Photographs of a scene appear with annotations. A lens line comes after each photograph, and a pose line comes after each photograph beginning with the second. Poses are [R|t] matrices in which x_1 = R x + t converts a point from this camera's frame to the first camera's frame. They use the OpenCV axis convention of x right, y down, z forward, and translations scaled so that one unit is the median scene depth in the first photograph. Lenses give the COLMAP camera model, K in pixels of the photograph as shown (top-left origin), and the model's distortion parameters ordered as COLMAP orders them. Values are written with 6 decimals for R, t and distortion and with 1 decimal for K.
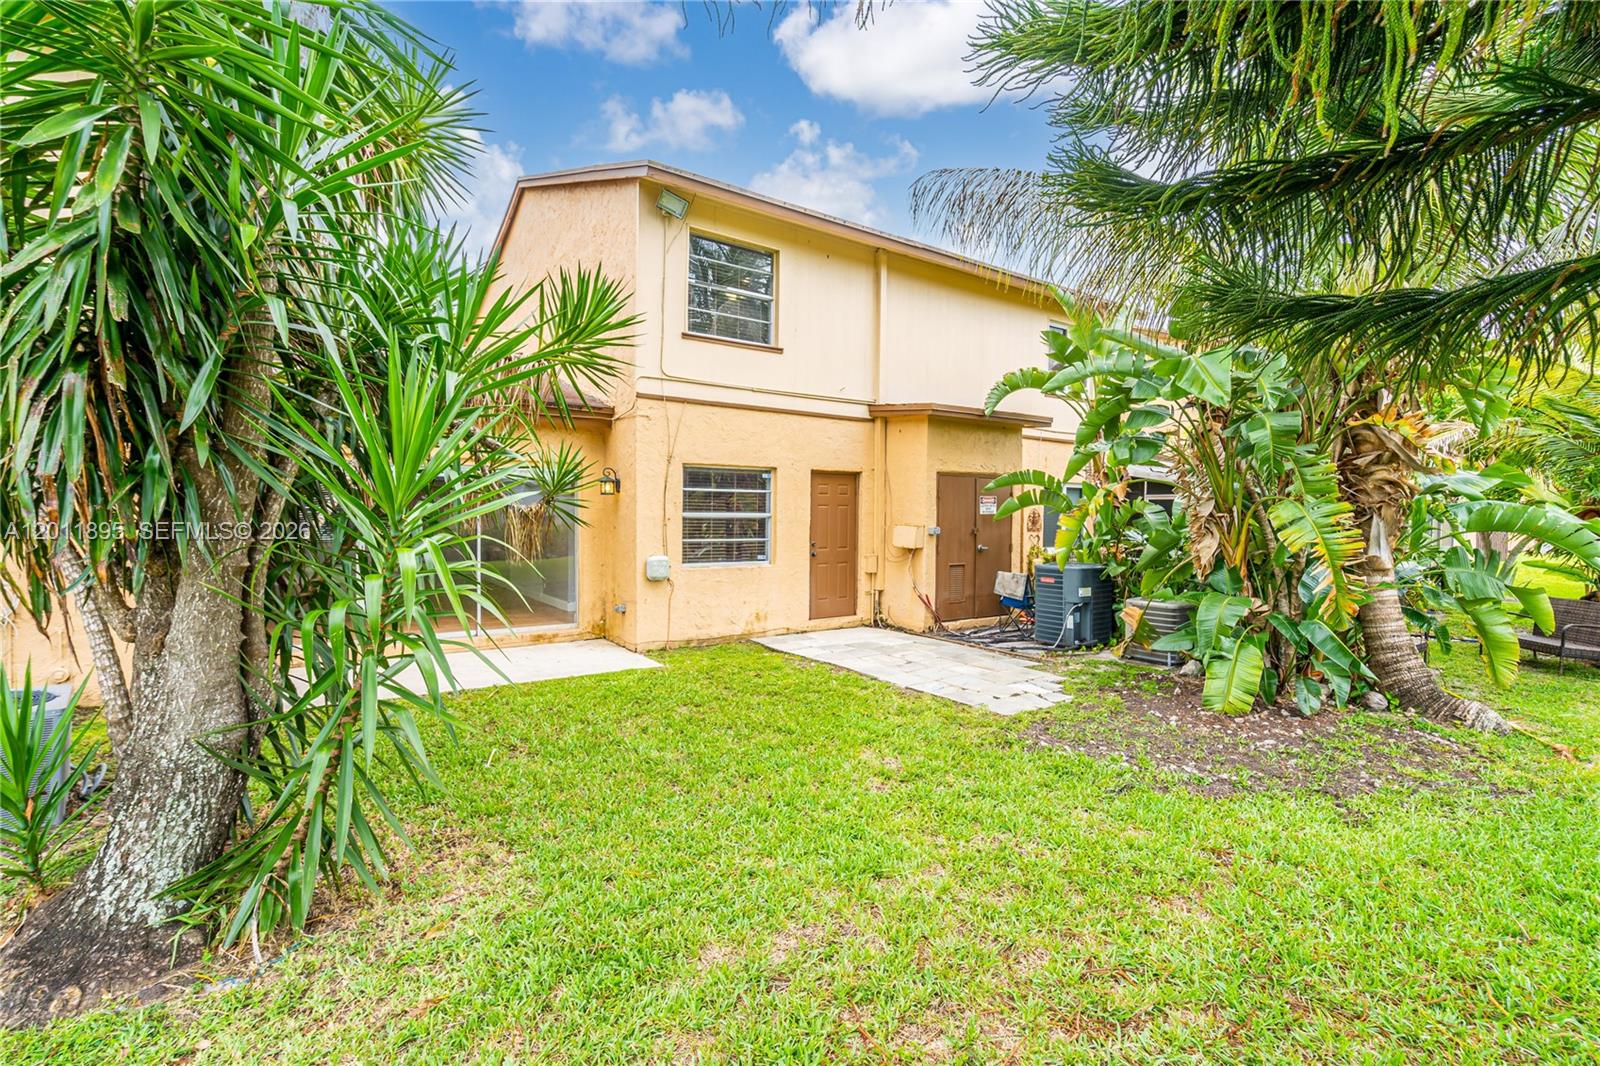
lens RADIAL K [[738.3, 0, 794.5], [0, 738.3, 521.9], [0, 0, 1]] dist [-0.000686, 0.000068]
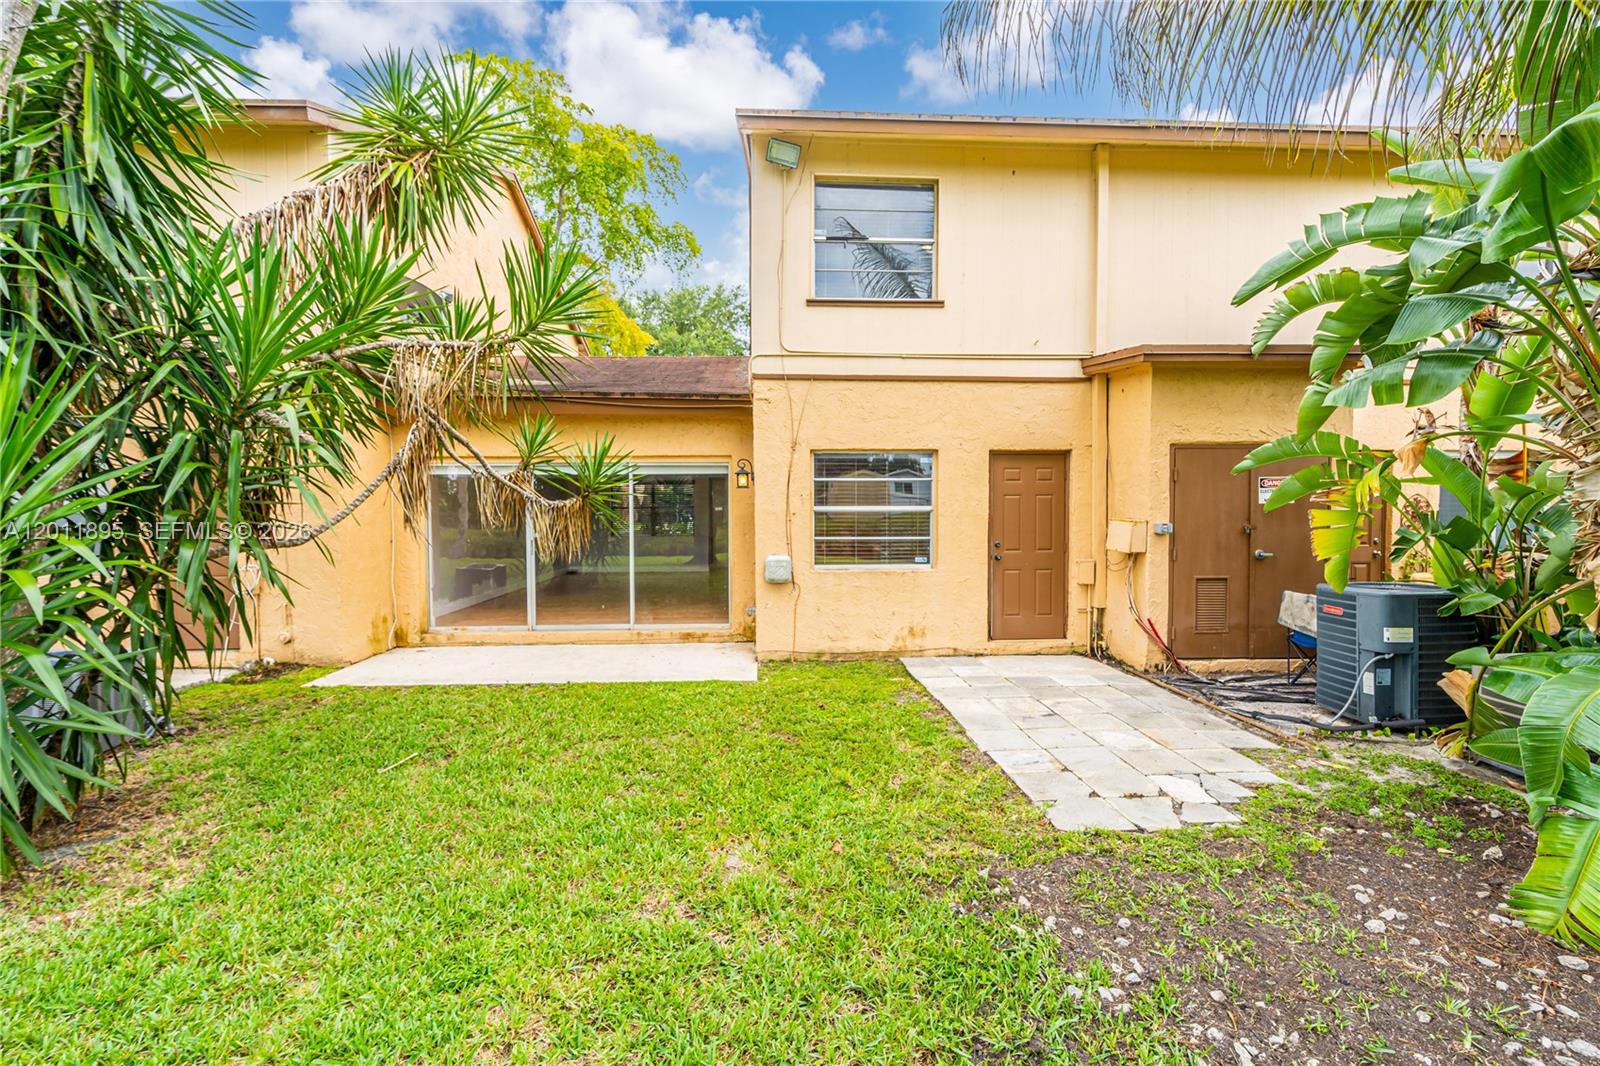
lens RADIAL K [[738.3, 0, 794.5], [0, 738.3, 521.9], [0, 0, 1]] dist [-0.000686, 0.000068]
pose [[0.846946, 0.000420, -0.531679, 0.271660], [0.004108, 0.999965, 0.007333, -0.000684], [0.531663, -0.008395, 0.846914, 0.228842]]
